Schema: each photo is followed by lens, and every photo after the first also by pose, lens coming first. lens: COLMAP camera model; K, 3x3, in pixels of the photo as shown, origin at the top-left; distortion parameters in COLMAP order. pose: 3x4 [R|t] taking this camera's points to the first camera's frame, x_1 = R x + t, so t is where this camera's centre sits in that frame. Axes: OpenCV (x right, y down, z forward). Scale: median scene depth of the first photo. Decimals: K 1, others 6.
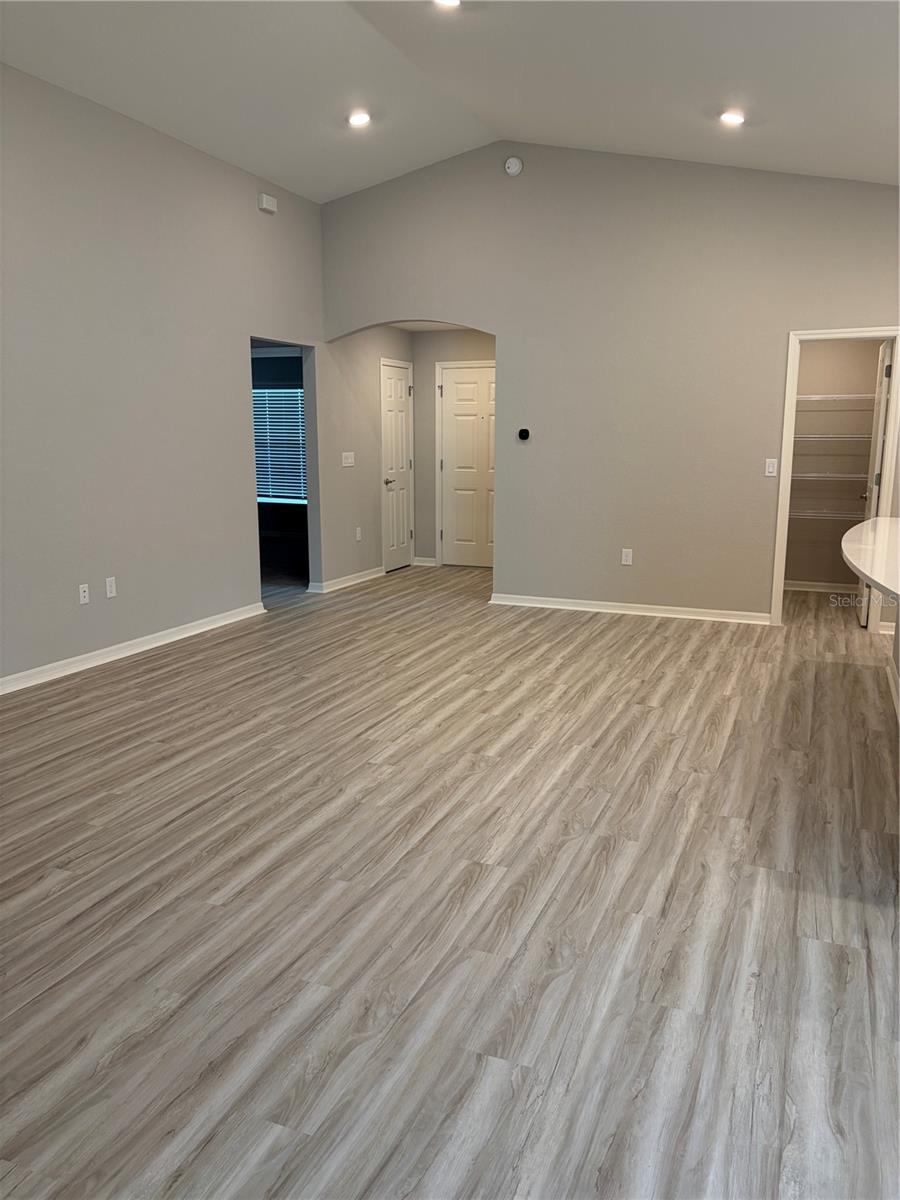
lens RADIAL K [[907.7, 0, 450.1], [0, 907.7, 600.5], [0, 0, 1]] dist [0.007358, -0.002271]
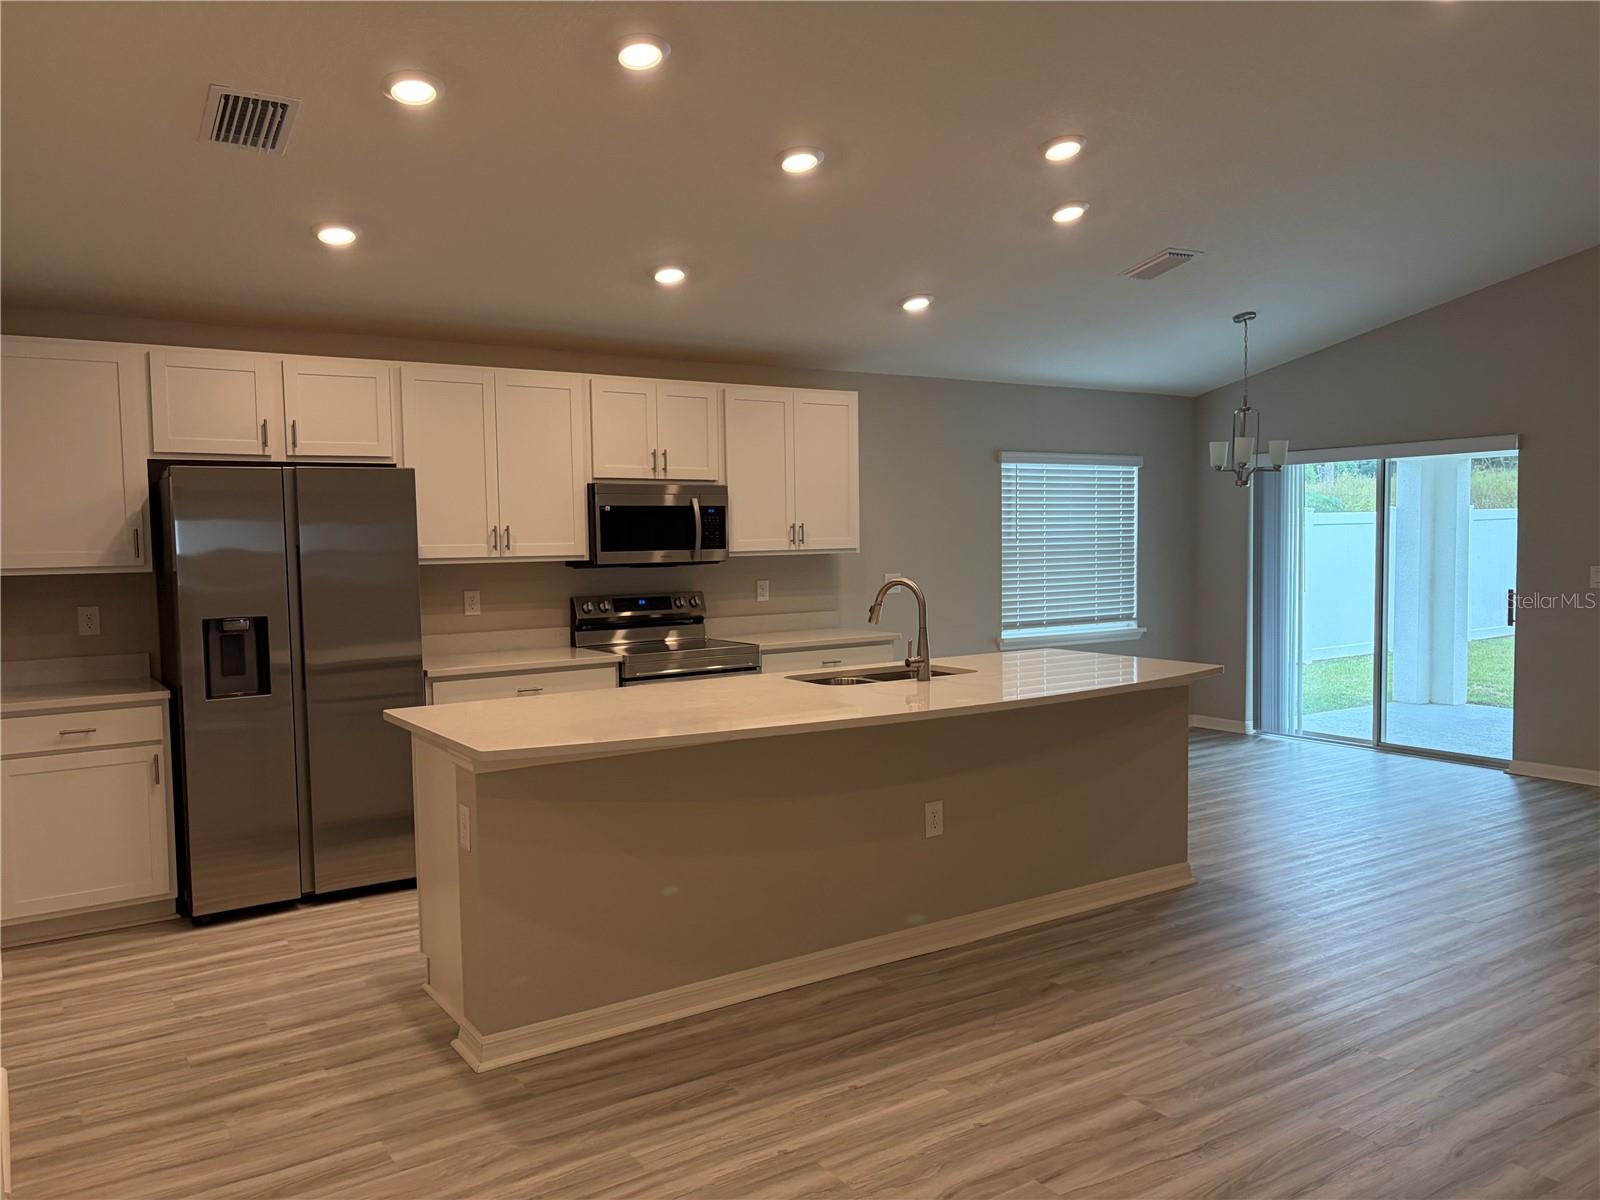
lens RADIAL K [[1210.3, 0, 799.7], [0, 1210.3, 602.1], [0, 0, 1]] dist [0.007358, -0.002271]
pose [[-0.828239, -0.024966, 0.559818, 0.014700], [0.113891, 0.970657, 0.211787, -0.305511], [-0.548679, 0.239169, -0.801093, 1.559649]]
